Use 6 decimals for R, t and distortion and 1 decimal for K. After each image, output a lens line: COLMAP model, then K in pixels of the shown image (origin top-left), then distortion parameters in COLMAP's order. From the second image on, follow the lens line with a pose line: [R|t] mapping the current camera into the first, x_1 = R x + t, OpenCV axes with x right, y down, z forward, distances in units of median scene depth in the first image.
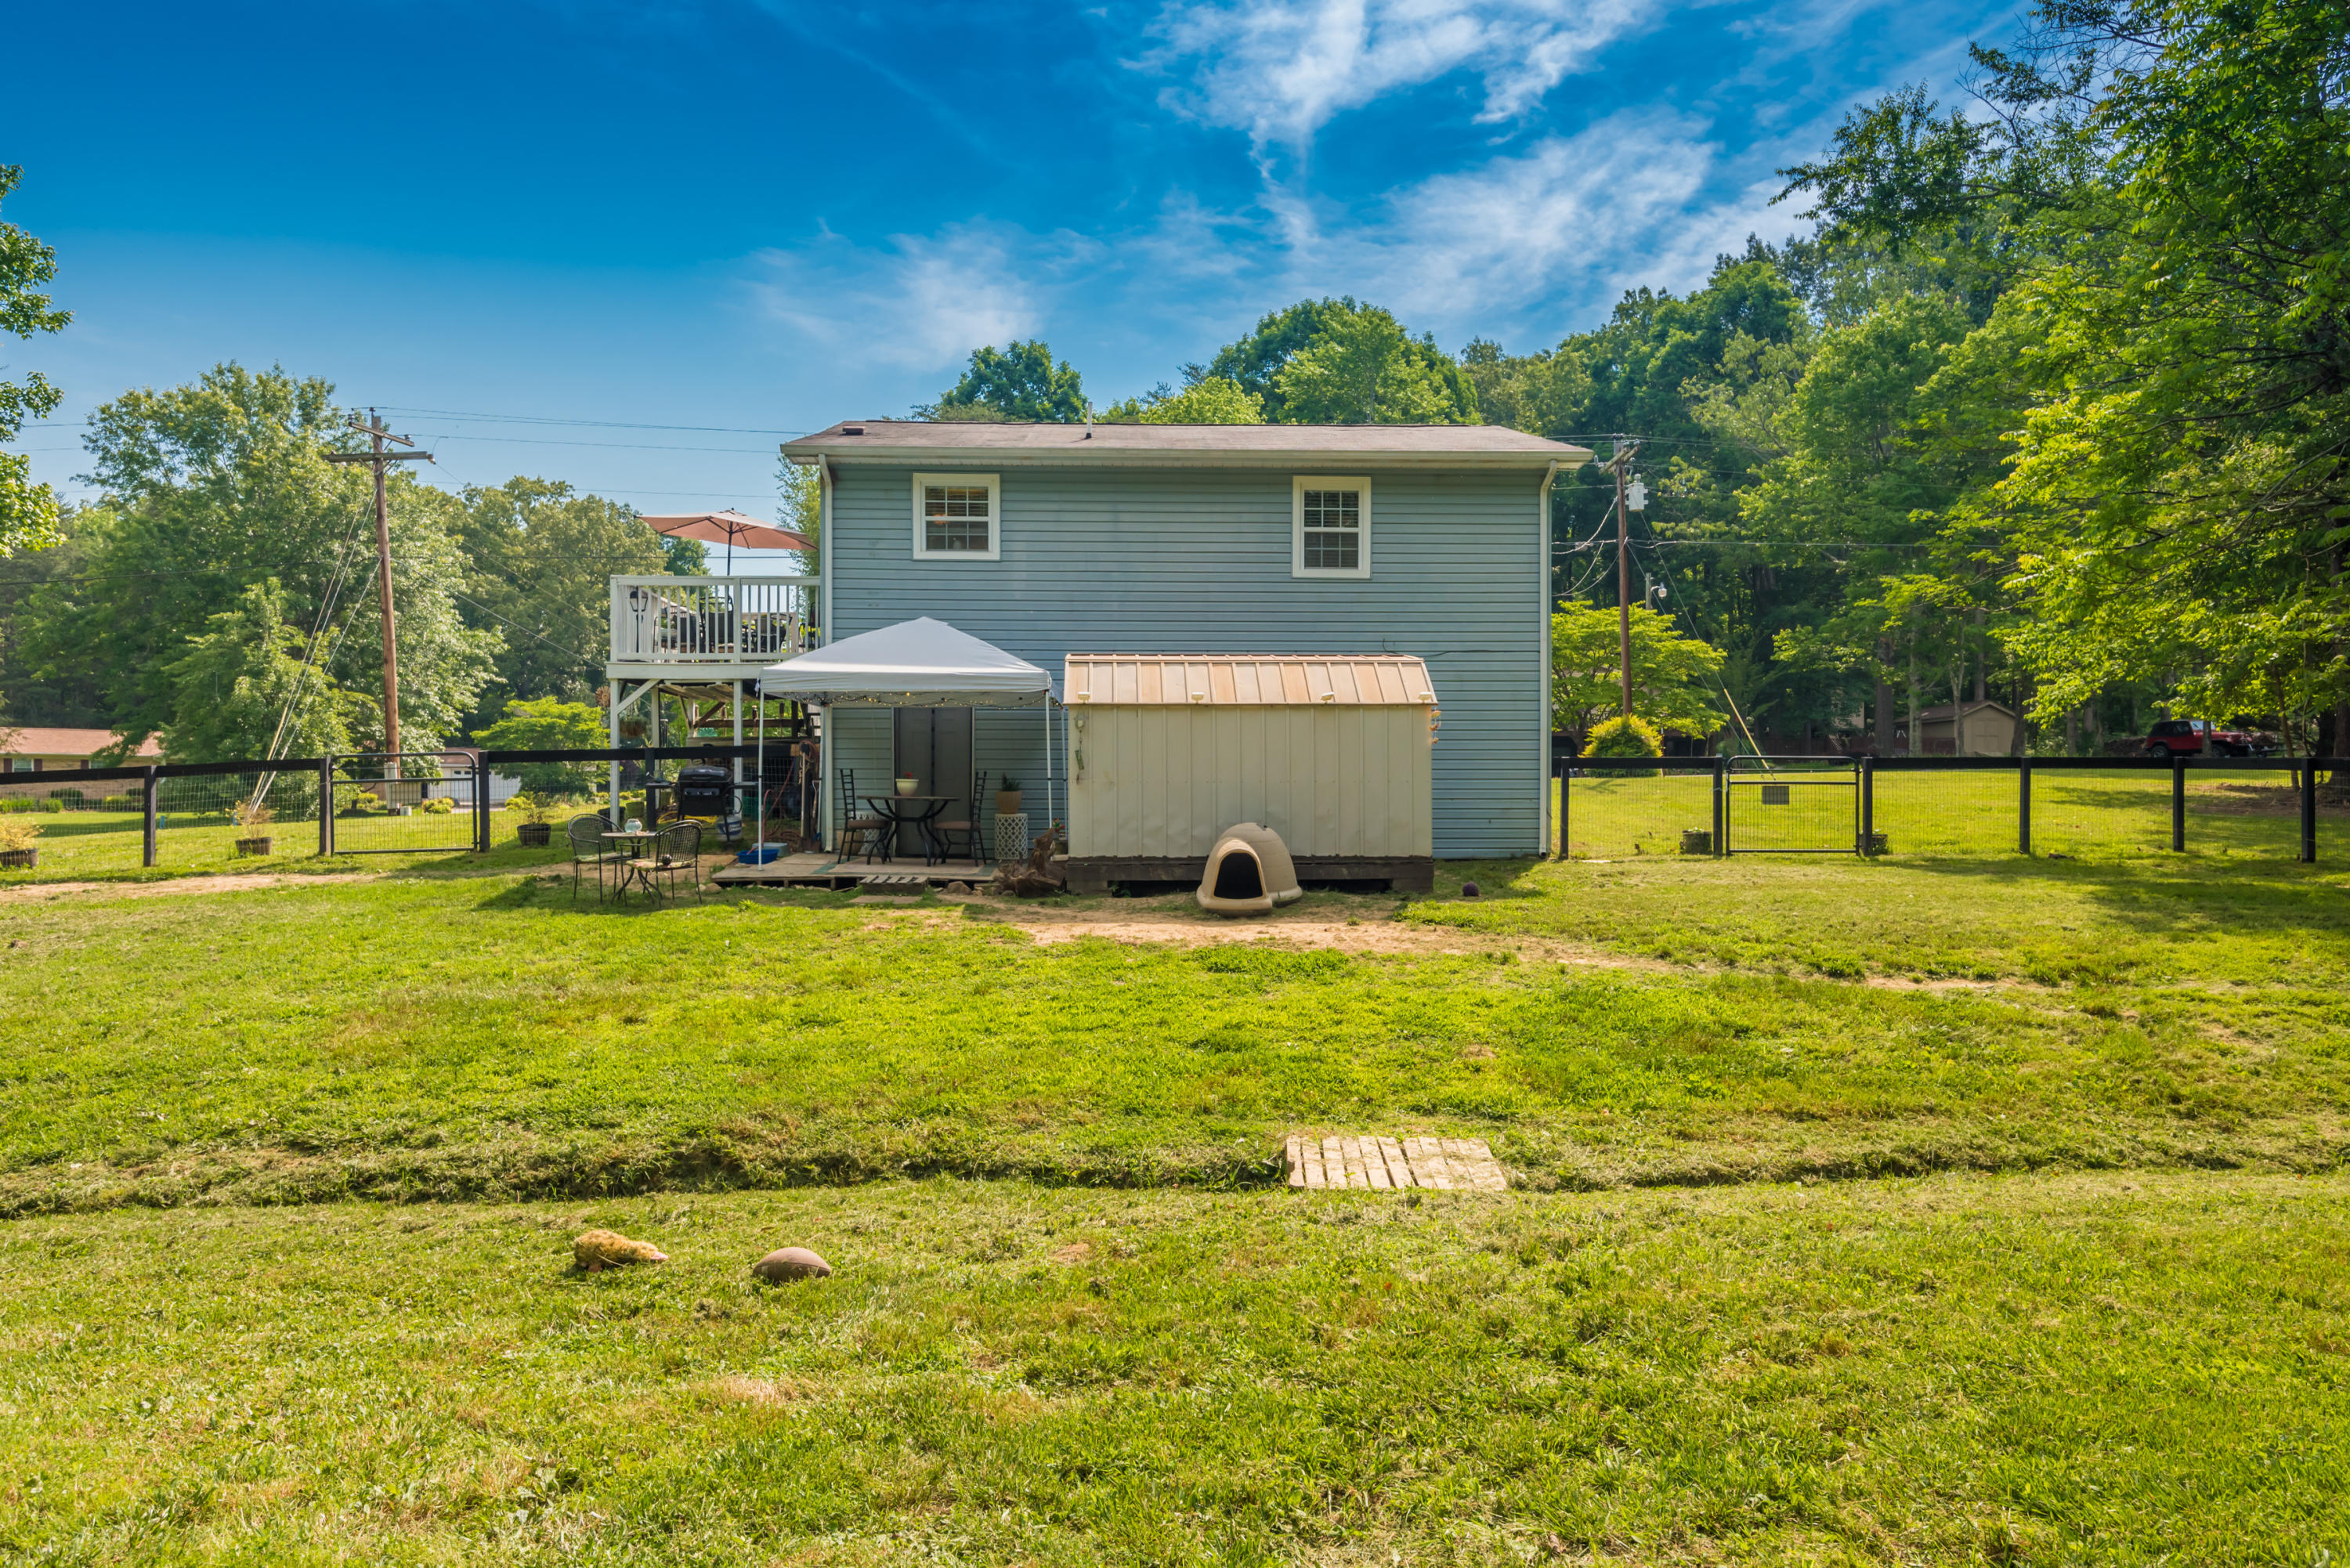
lens RADIAL K [[1488.3, 0, 1177.9], [0, 1488.3, 812.3], [0, 0, 1]] dist [0.026947, -0.000457]
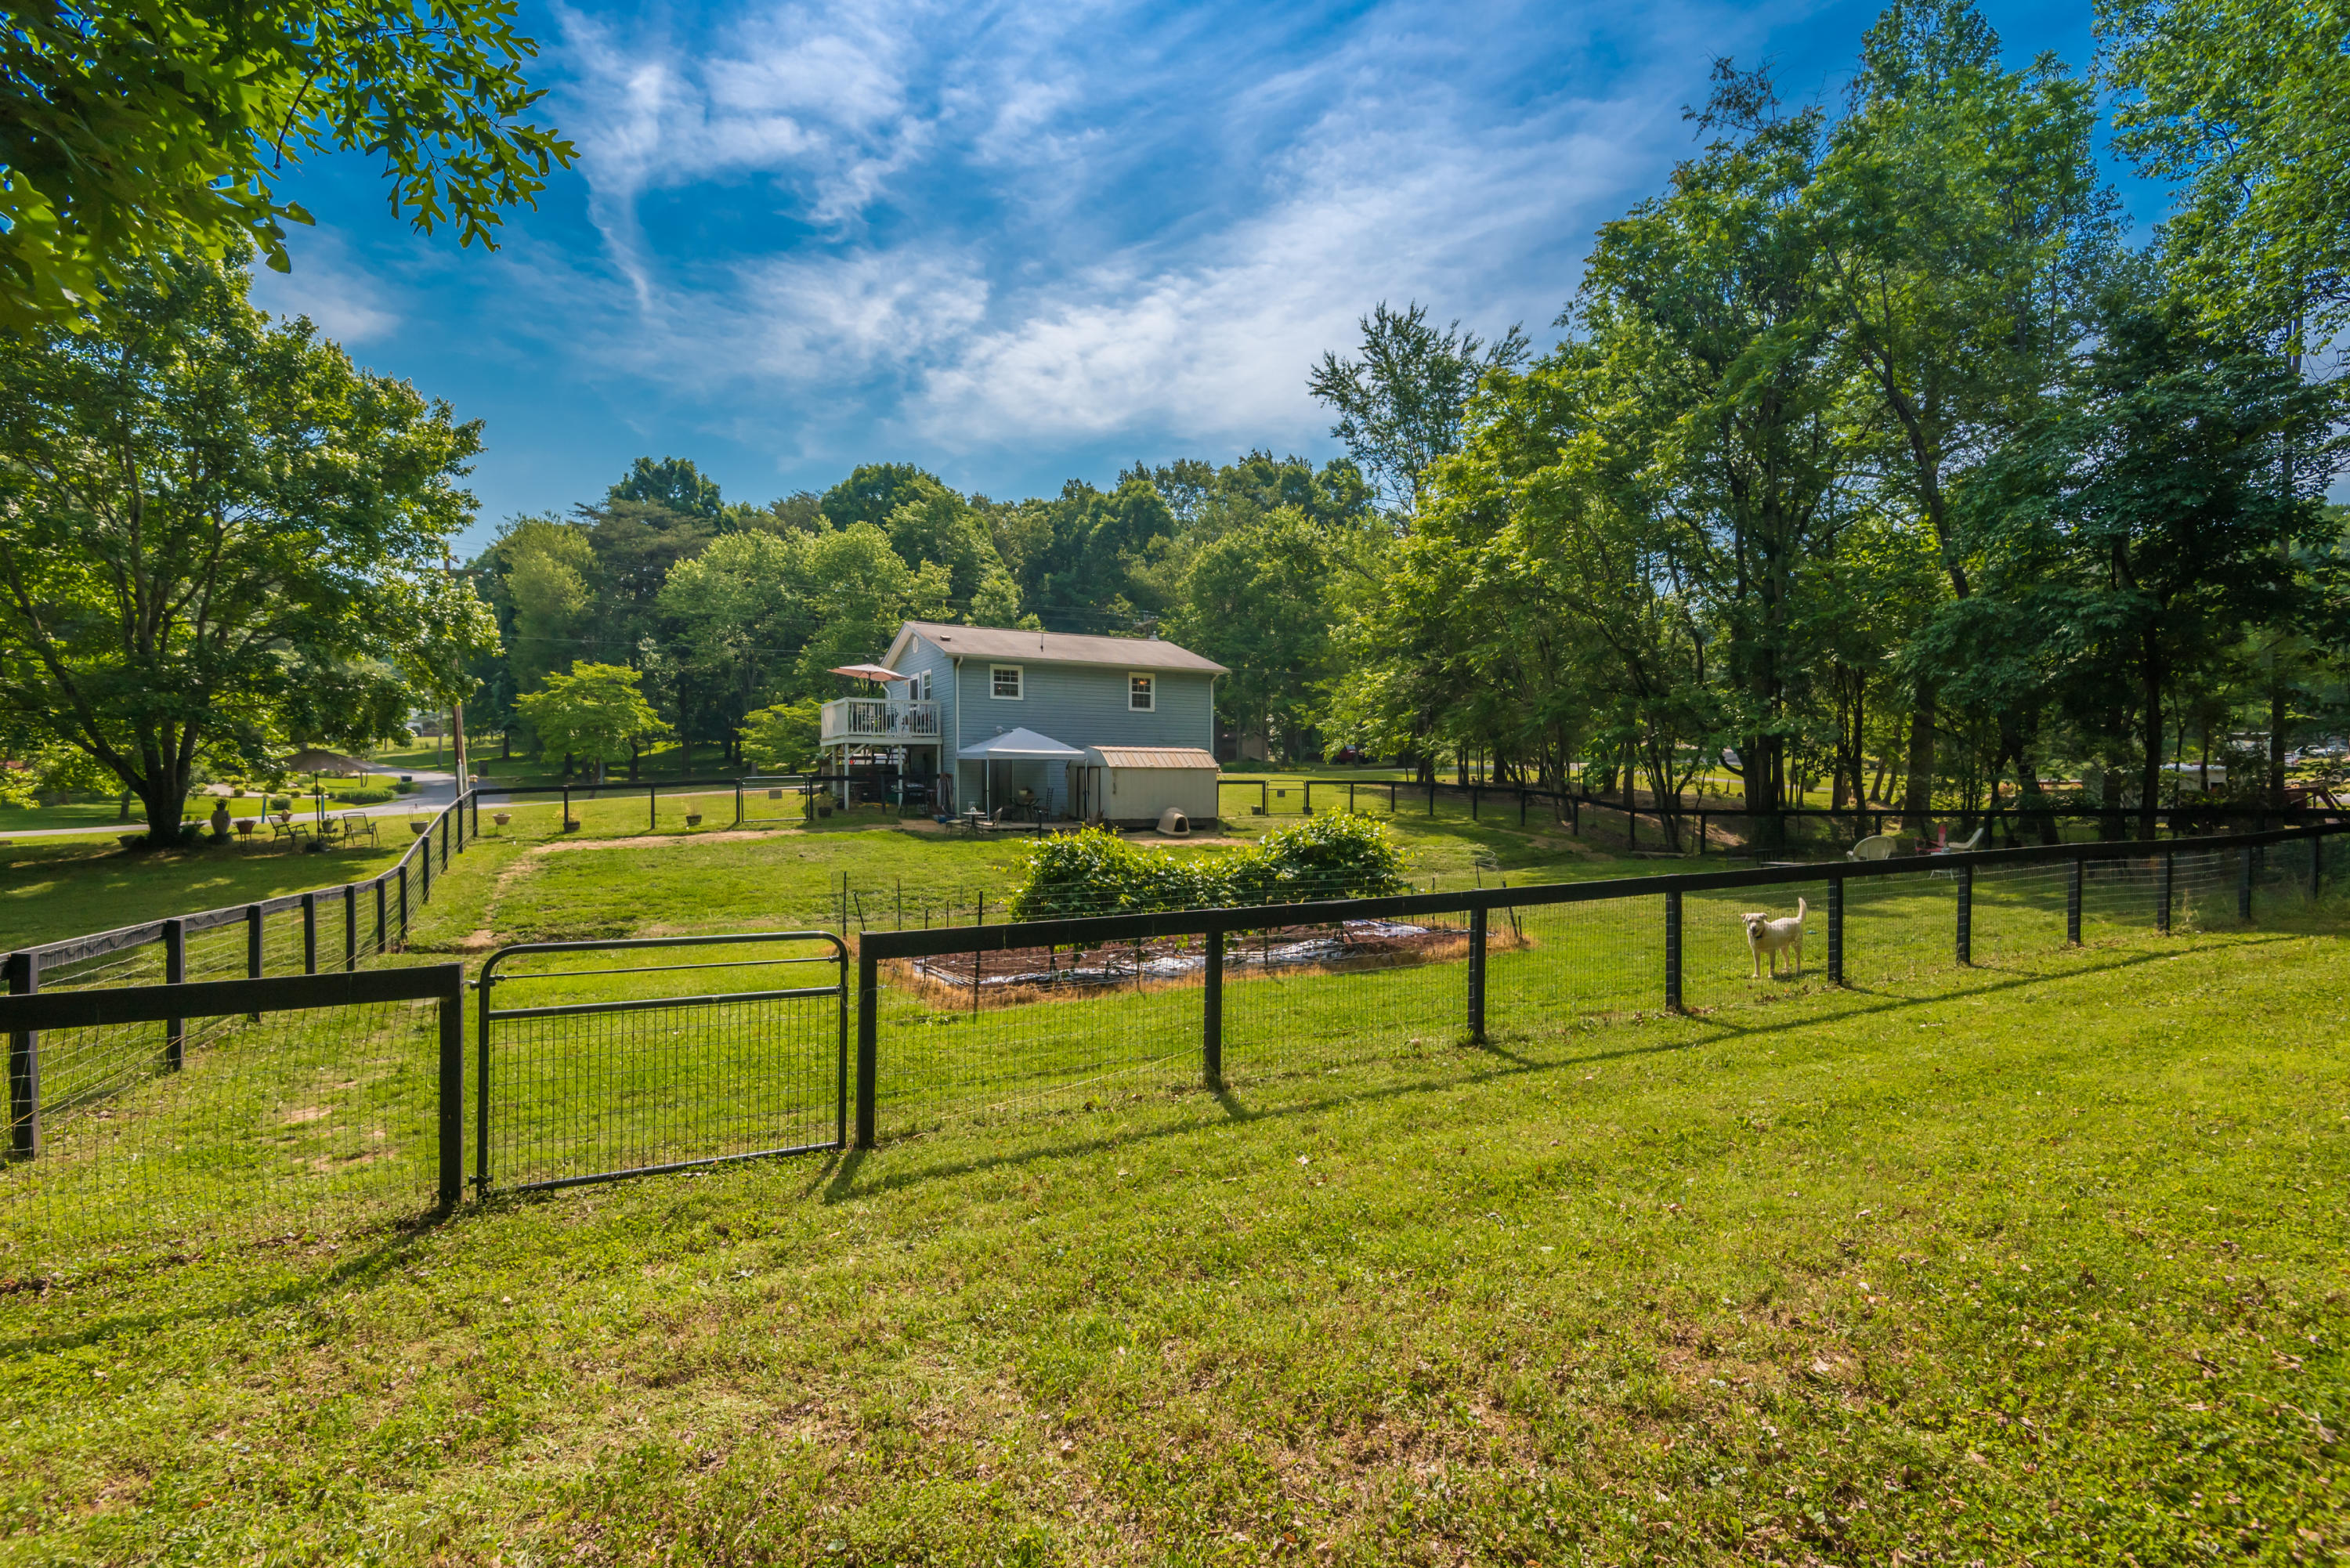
lens RADIAL K [[1081.7, 0, 1181.9], [0, 1081.7, 849.4], [0, 0, 1]] dist [0.038308, -0.024472]
pose [[0.888702, -0.026233, 0.457734, -0.710092], [-0.002049, 0.998125, 0.061181, -0.031545], [-0.458480, -0.055310, 0.886982, -0.734240]]
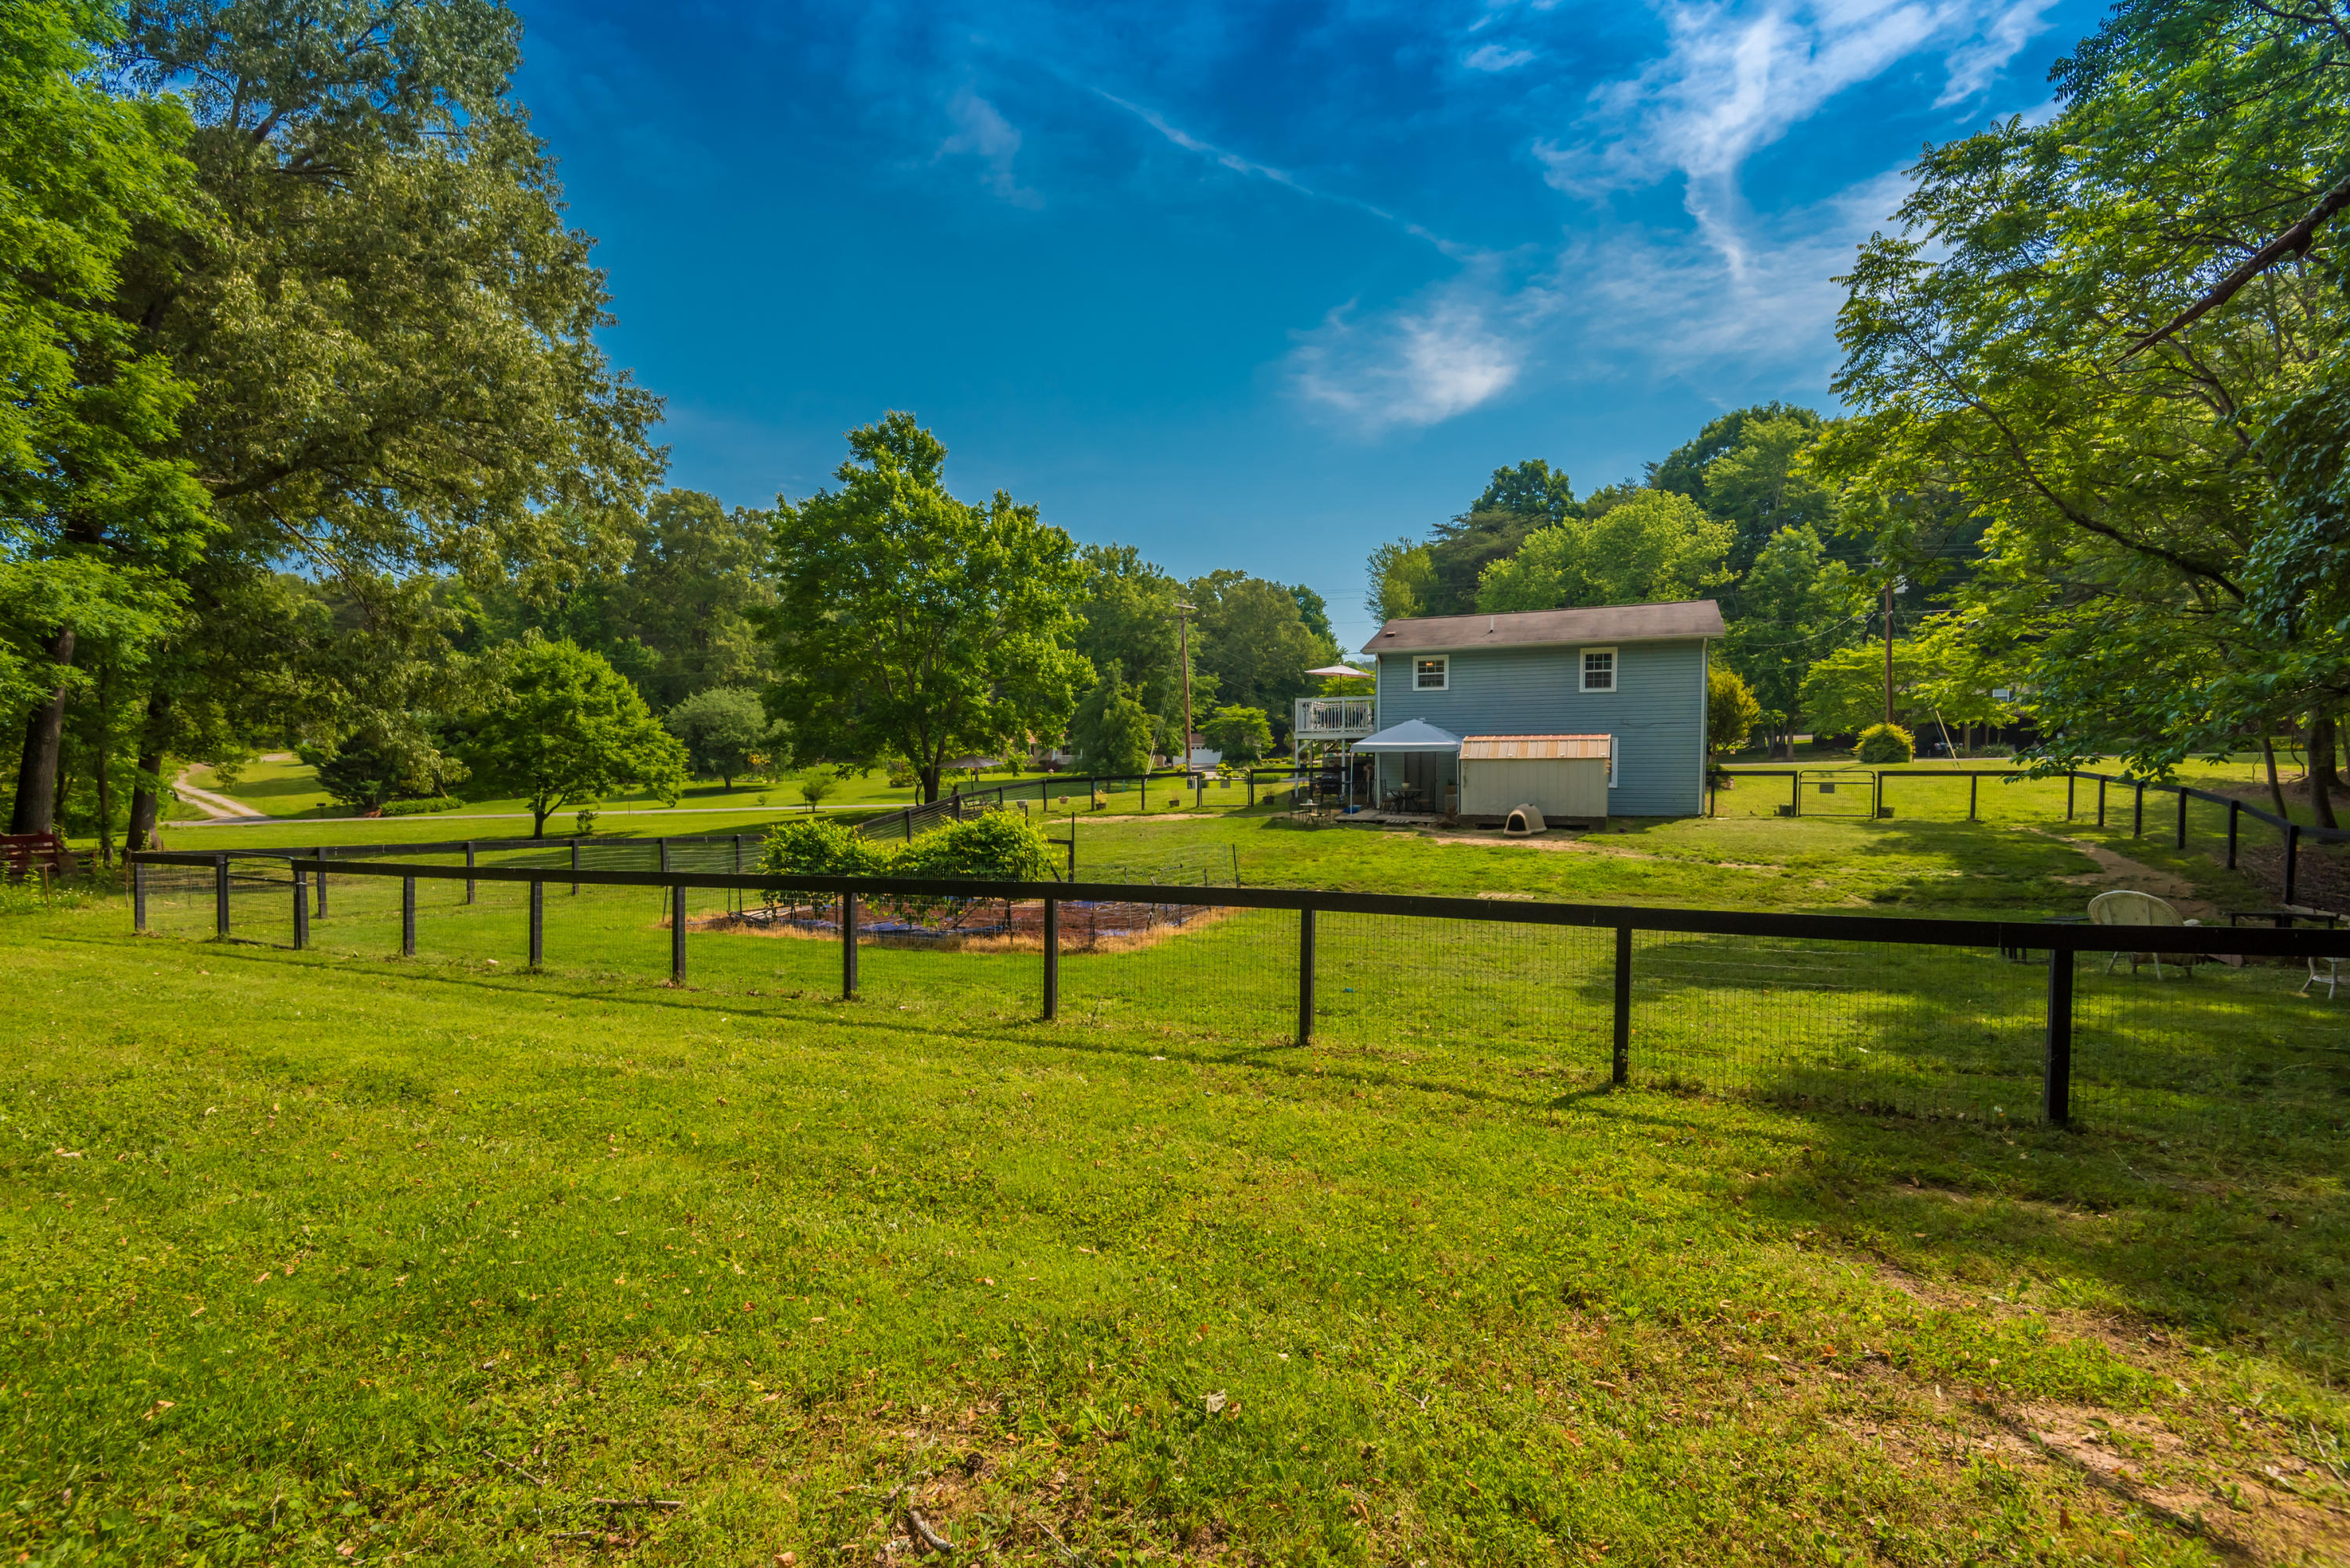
lens RADIAL K [[1108.8, 0, 1175.0], [0, 1108.8, 784.0], [0, 0, 1]] dist [0.081142, -0.051246]
pose [[0.906177, 0.006526, -0.422849, 0.242103], [0.001781, 0.999813, 0.019248, -0.050879], [0.422896, -0.018195, 0.905996, -0.825087]]
